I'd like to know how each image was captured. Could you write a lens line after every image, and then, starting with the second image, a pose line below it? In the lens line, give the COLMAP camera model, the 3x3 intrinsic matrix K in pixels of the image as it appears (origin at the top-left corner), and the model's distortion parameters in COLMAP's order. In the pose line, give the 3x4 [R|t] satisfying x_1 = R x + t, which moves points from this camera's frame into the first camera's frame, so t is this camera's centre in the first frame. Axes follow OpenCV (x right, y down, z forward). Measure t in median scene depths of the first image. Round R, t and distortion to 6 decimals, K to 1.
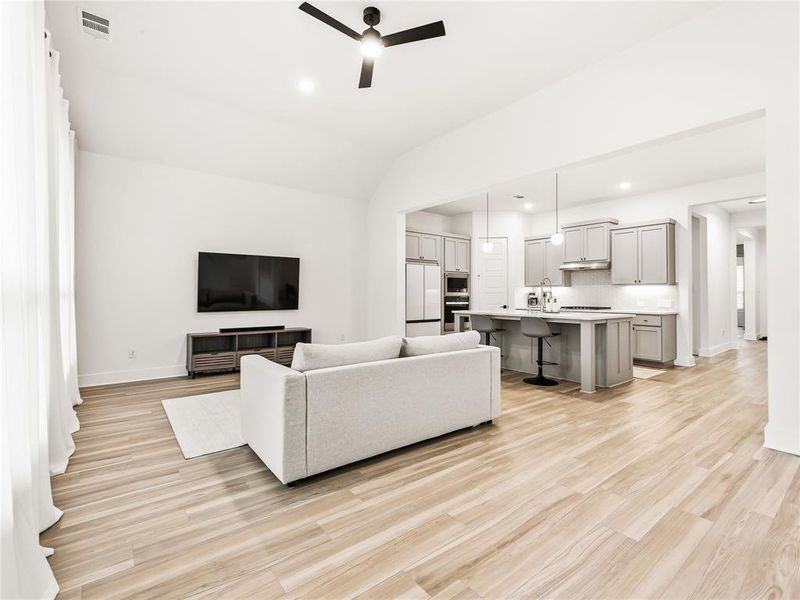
lens RADIAL K [[373.4, 0, 393.7], [0, 373.4, 291.4], [0, 0, 1]] dist [-0.003012, 0.000456]
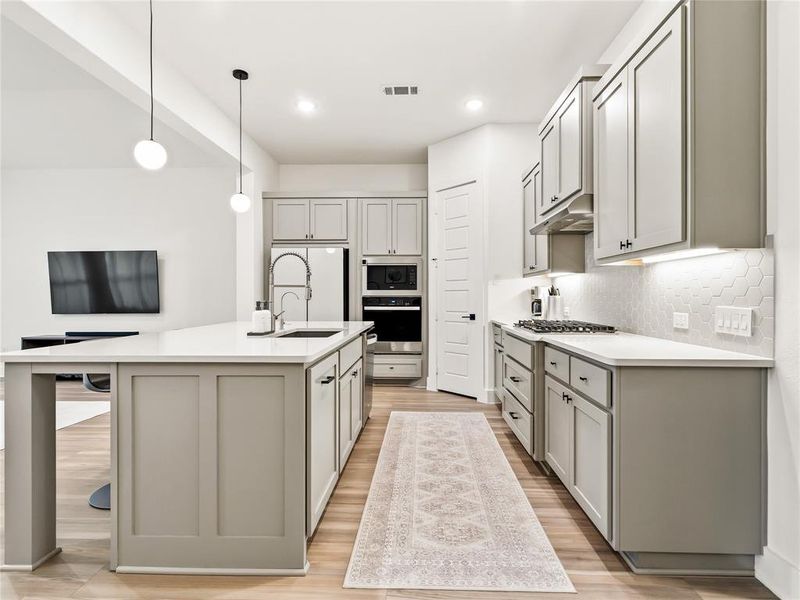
lens RADIAL K [[399.9, 0, 411.9], [0, 399.9, 302.5], [0, 0, 1]] dist [0.010444, -0.000047]
pose [[0.779348, 0.005454, -0.626568, 0.680477], [0.009537, 0.999743, 0.020564, 0.010546], [0.626519, -0.022003, 0.779096, 0.605112]]
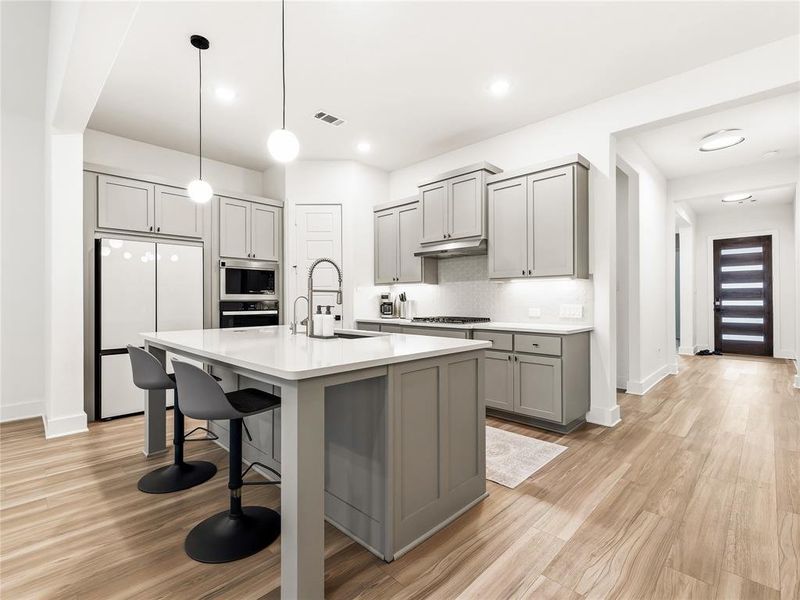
lens RADIAL K [[373.4, 0, 396.3], [0, 373.4, 302.2], [0, 0, 1]] dist [-0.003012, 0.000456]
pose [[0.990961, -0.007178, 0.133962, 0.364749], [0.005045, 0.999855, 0.016255, 0.007164], [-0.134059, -0.015432, 0.990853, 0.447627]]
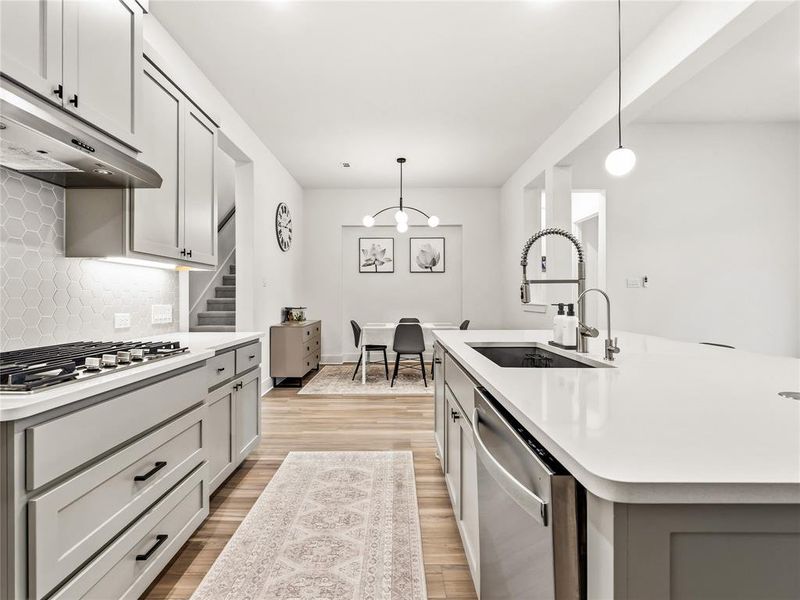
lens RADIAL K [[373.4, 0, 390.4], [0, 373.4, 294.6], [0, 0, 1]] dist [-0.003012, 0.000456]
pose [[-0.786338, 0.001350, 0.617795, 0.276492], [-0.007097, 0.999912, -0.011218, 0.012836], [-0.617756, -0.013205, -0.786259, 1.088603]]
